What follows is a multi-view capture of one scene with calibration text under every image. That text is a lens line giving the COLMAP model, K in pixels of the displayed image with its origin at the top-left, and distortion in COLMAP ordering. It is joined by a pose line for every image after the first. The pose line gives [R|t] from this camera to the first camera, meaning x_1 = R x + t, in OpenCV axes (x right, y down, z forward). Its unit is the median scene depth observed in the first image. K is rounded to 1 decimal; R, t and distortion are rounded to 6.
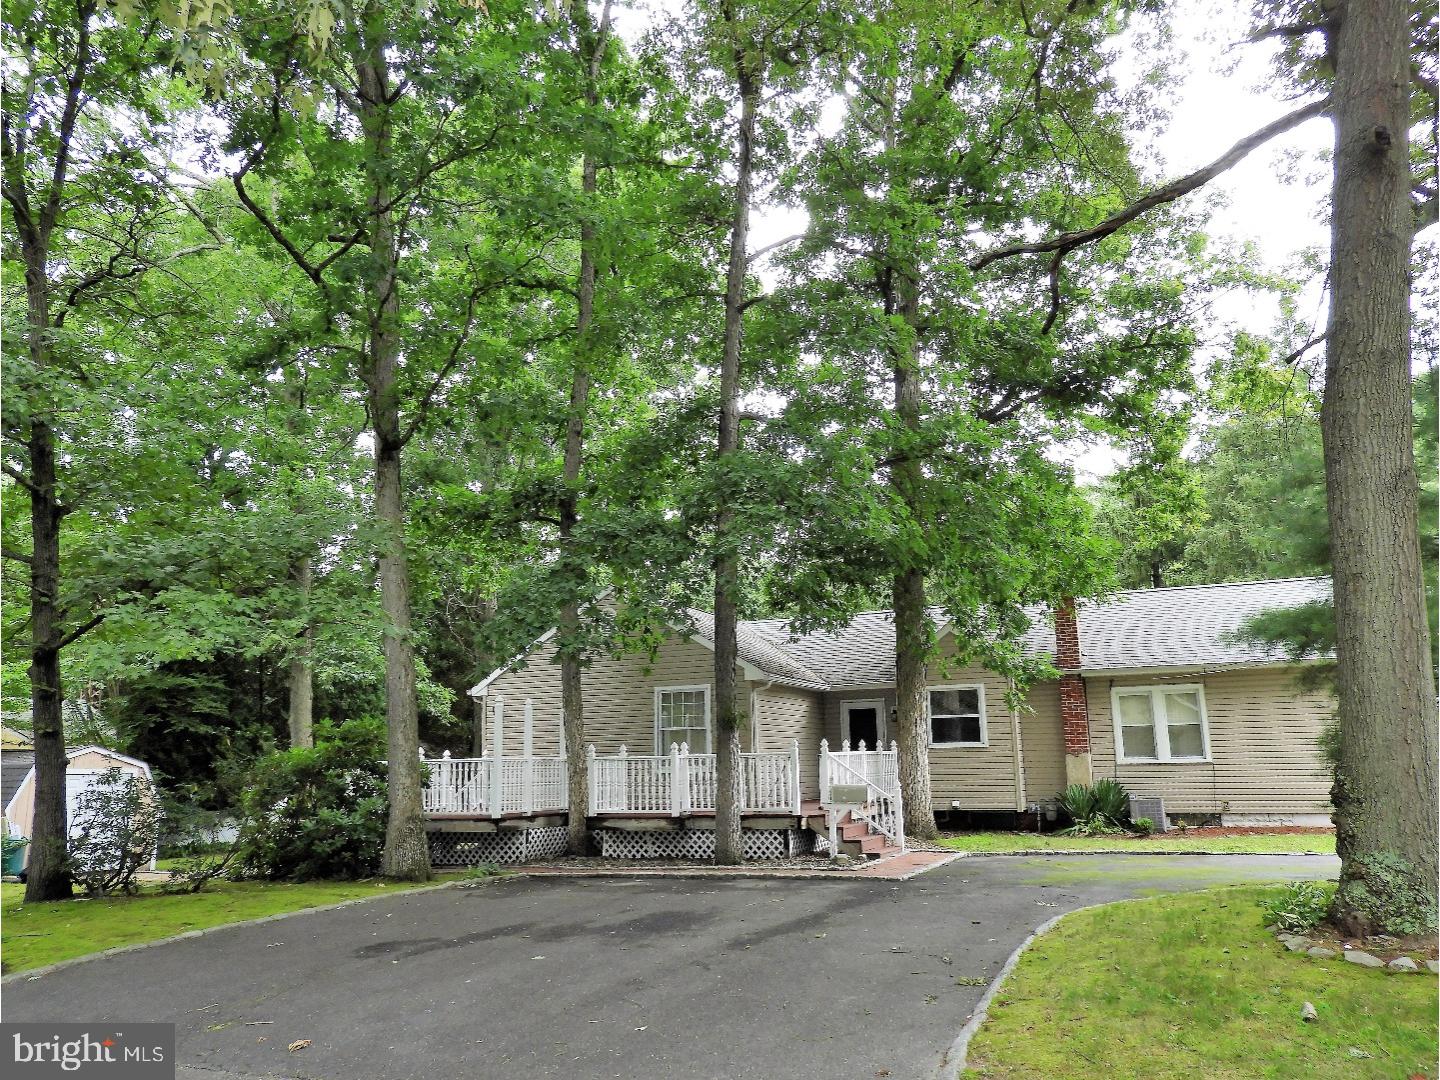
lens RADIAL K [[1078.3, 0, 725.6], [0, 1078.3, 542.9], [0, 0, 1]] dist [0.003287, -0.009802]
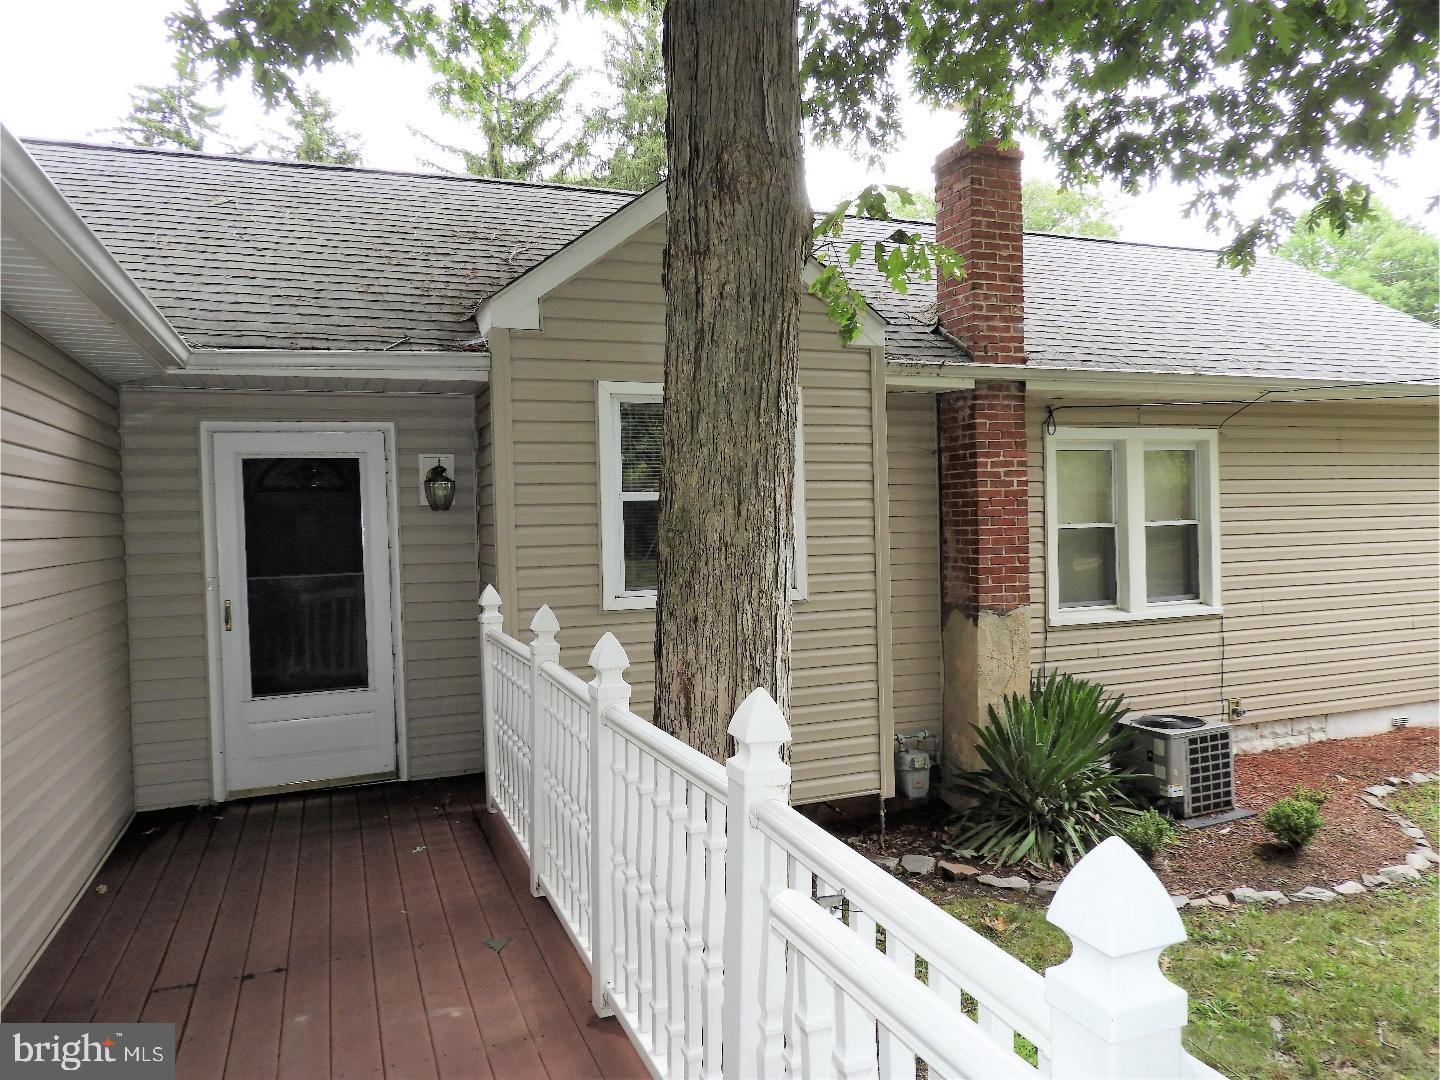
lens RADIAL K [[1015.5, 0, 720.0], [0, 1015.5, 540.0], [0, 0, 1]] dist [0.007581, -0.003223]
pose [[0.715037, -0.014534, 0.698936, 0.036824], [-0.130768, 0.979356, 0.154146, 0.162777], [-0.686748, -0.201618, 0.698375, 1.008073]]
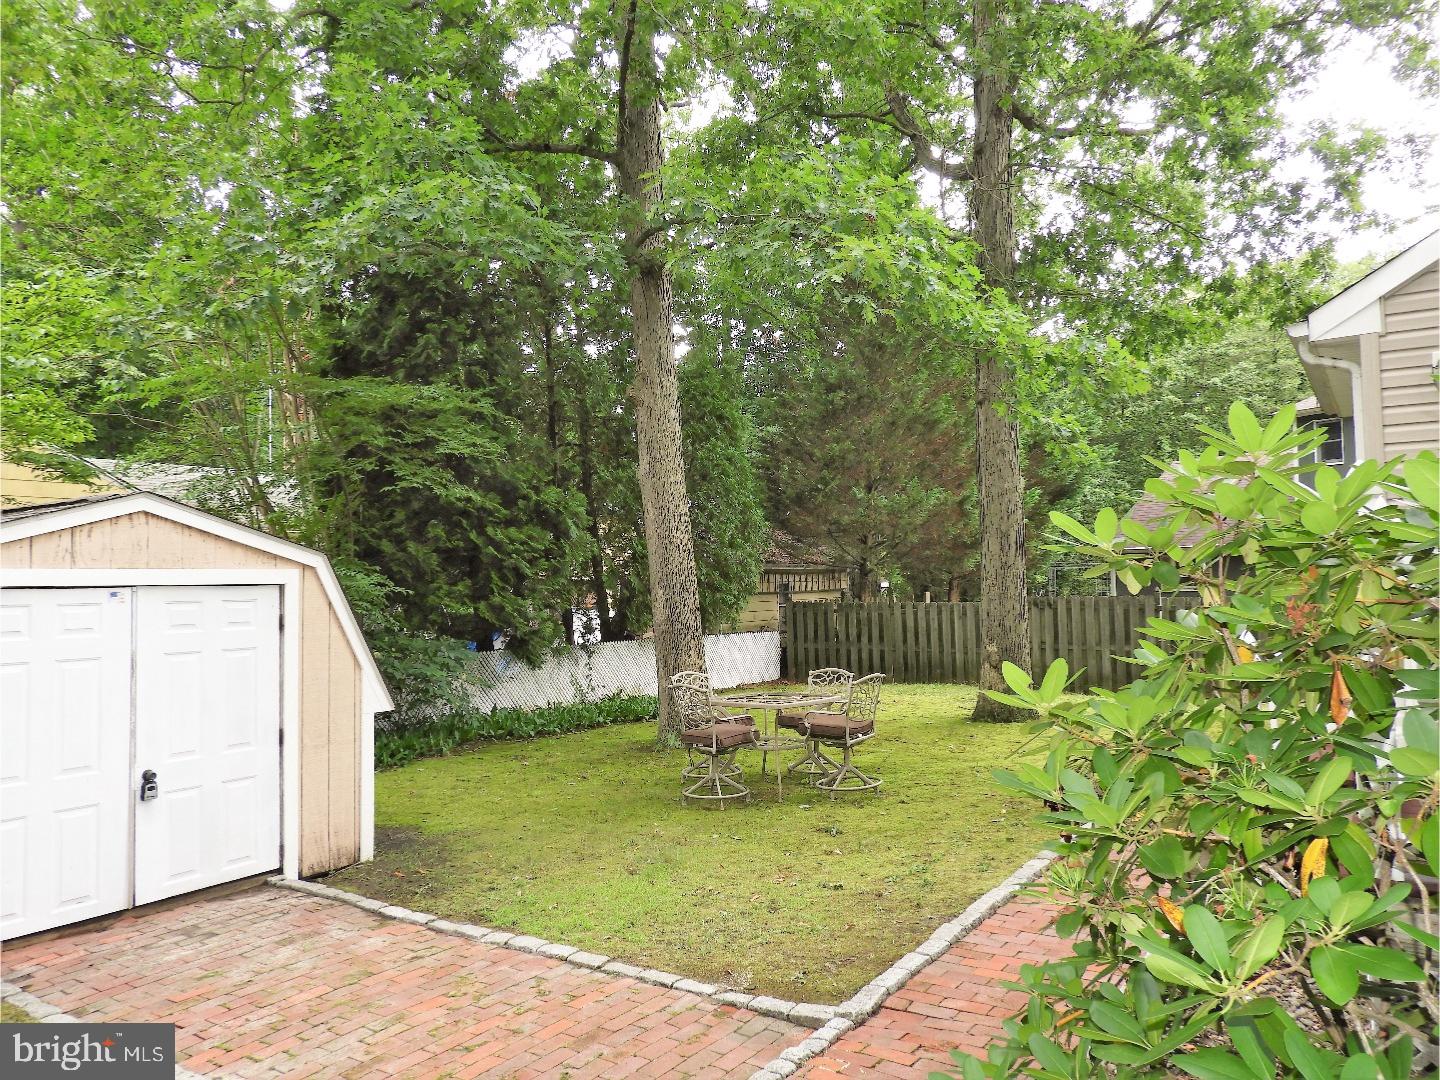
lens RADIAL K [[1015.5, 0, 720.0], [0, 1015.5, 540.0], [0, 0, 1]] dist [0.007581, -0.003223]
pose [[0.981949, -0.001433, -0.189143, -0.436920], [0.033119, 0.985826, 0.164472, 0.188246], [0.186226, -0.167768, 0.968077, 0.887130]]
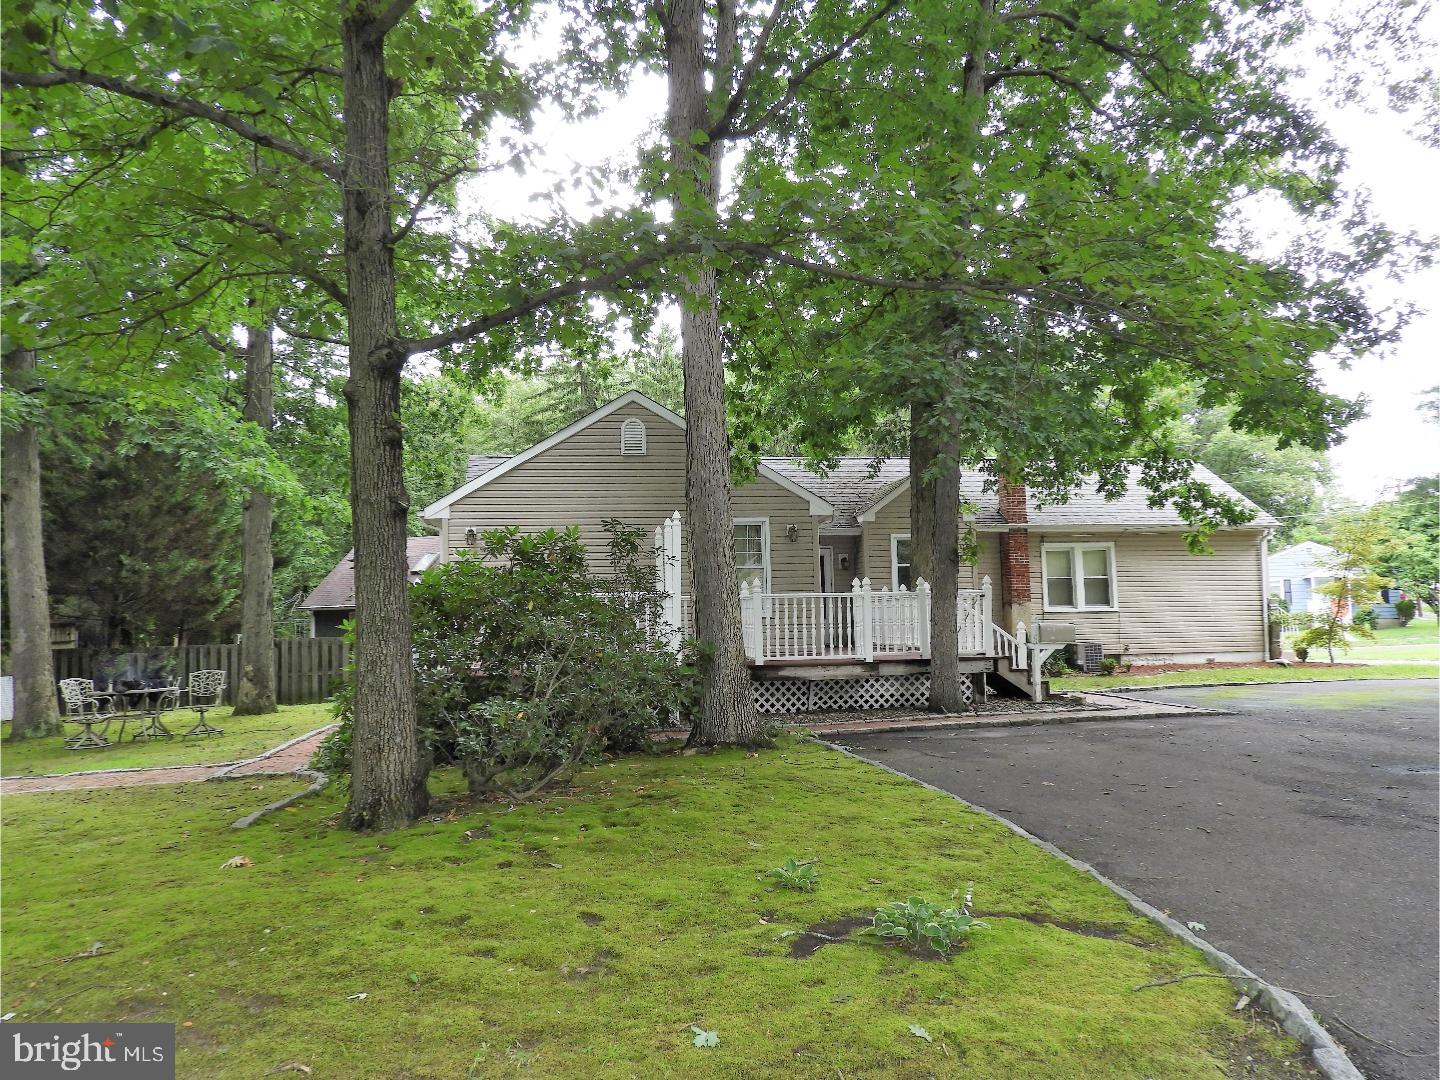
lens RADIAL K [[1044.2, 0, 723.7], [0, 1044.2, 534.9], [0, 0, 1]] dist [0.000022, -0.001899]
pose [[0.842126, 0.046724, 0.537253, -0.574370], [-0.103122, 0.991808, 0.075384, 0.098531], [-0.529330, -0.118885, 0.840046, 0.359300]]
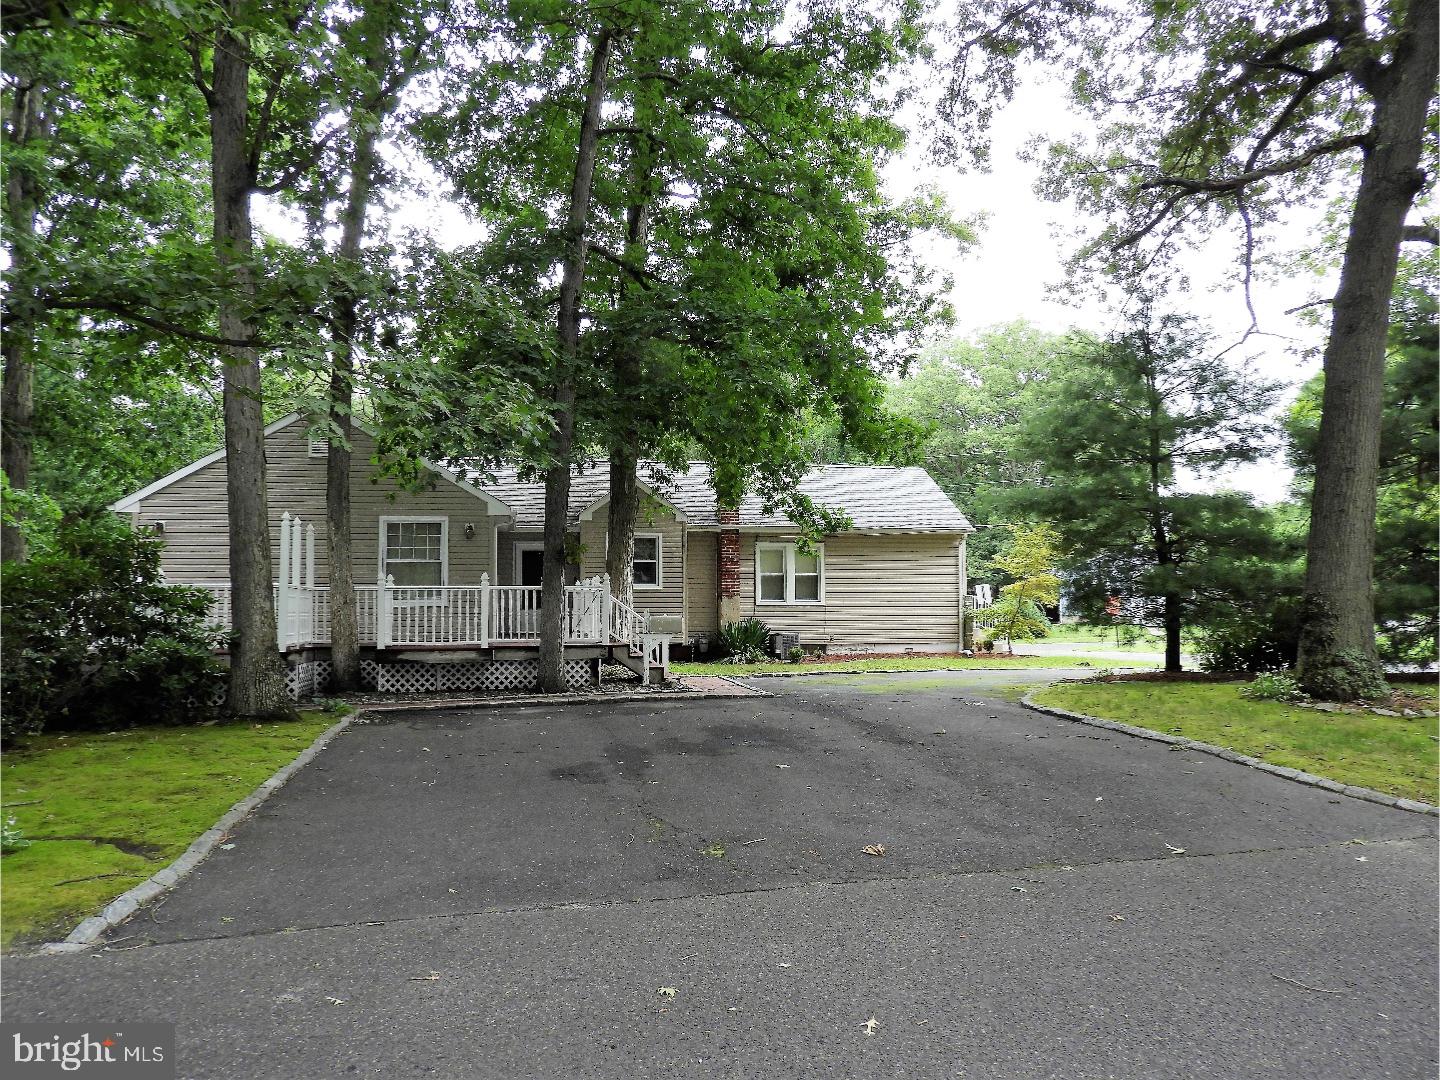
lens RADIAL K [[1015.5, 0, 720.0], [0, 1015.5, 540.0], [0, 0, 1]] dist [0.007581, -0.003223]
pose [[0.809928, 0.053615, 0.584073, -0.398826], [-0.126240, 0.988409, 0.084324, 0.052188], [-0.572783, -0.142029, 0.807309, 0.149193]]
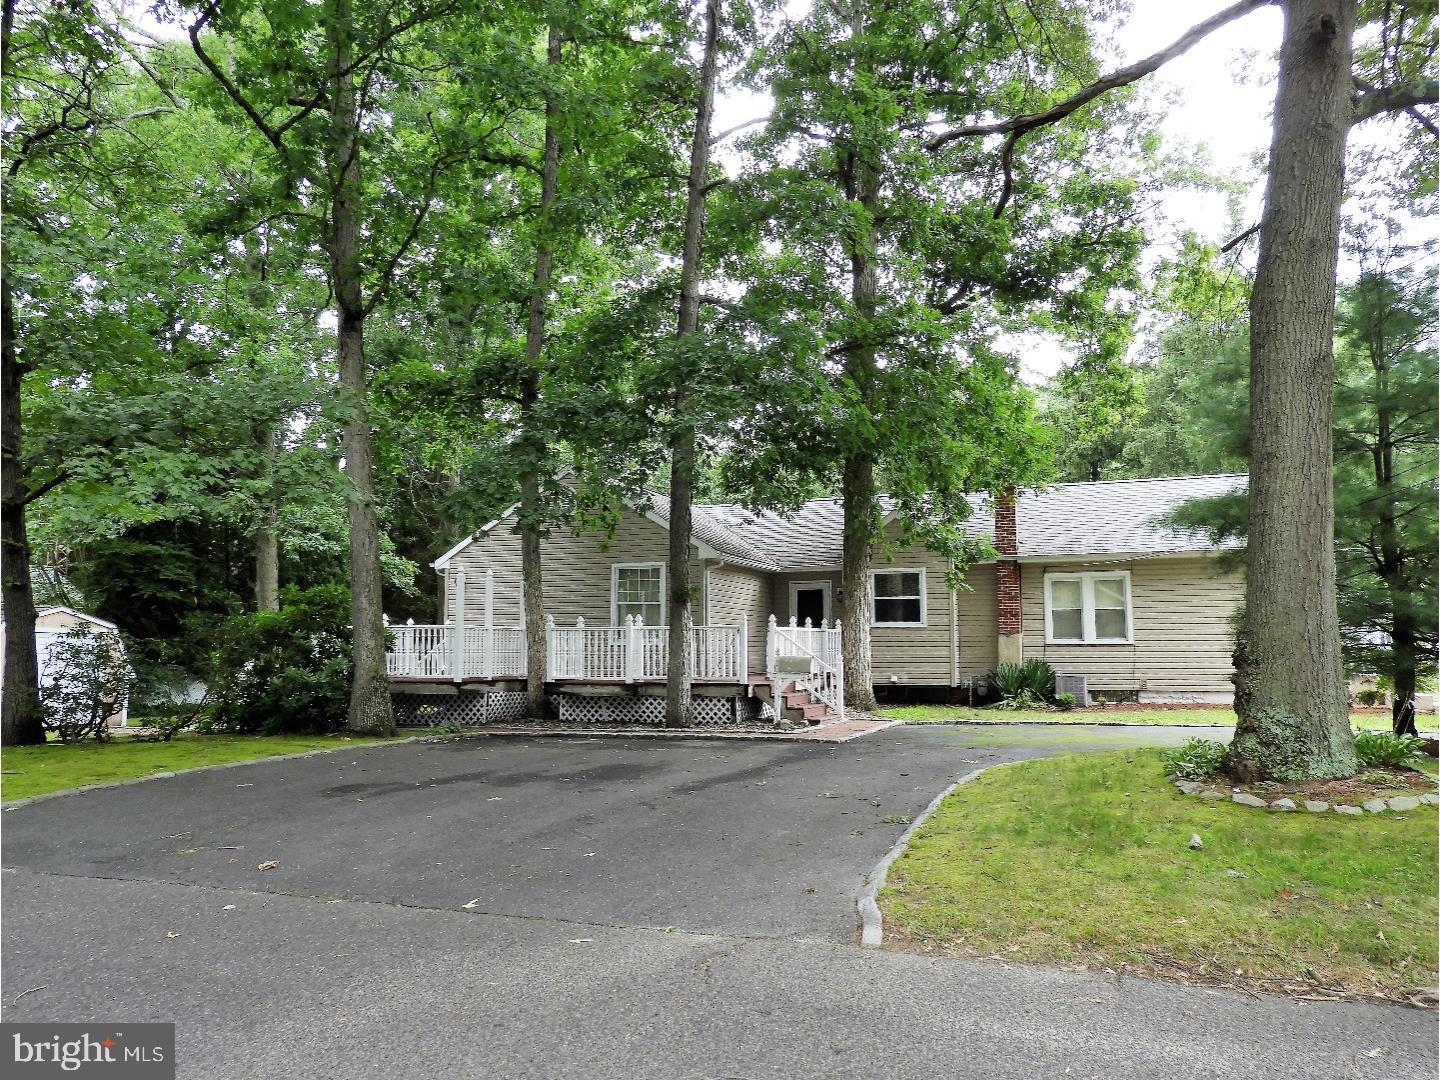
lens RADIAL K [[1044.2, 0, 723.7], [0, 1044.2, 534.9], [0, 0, 1]] dist [0.000022, -0.001899]
pose [[0.998948, 0.023556, 0.039339, 0.002081], [-0.027253, 0.994984, 0.096254, 0.008179], [-0.036874, -0.097225, 0.994579, -0.004534]]
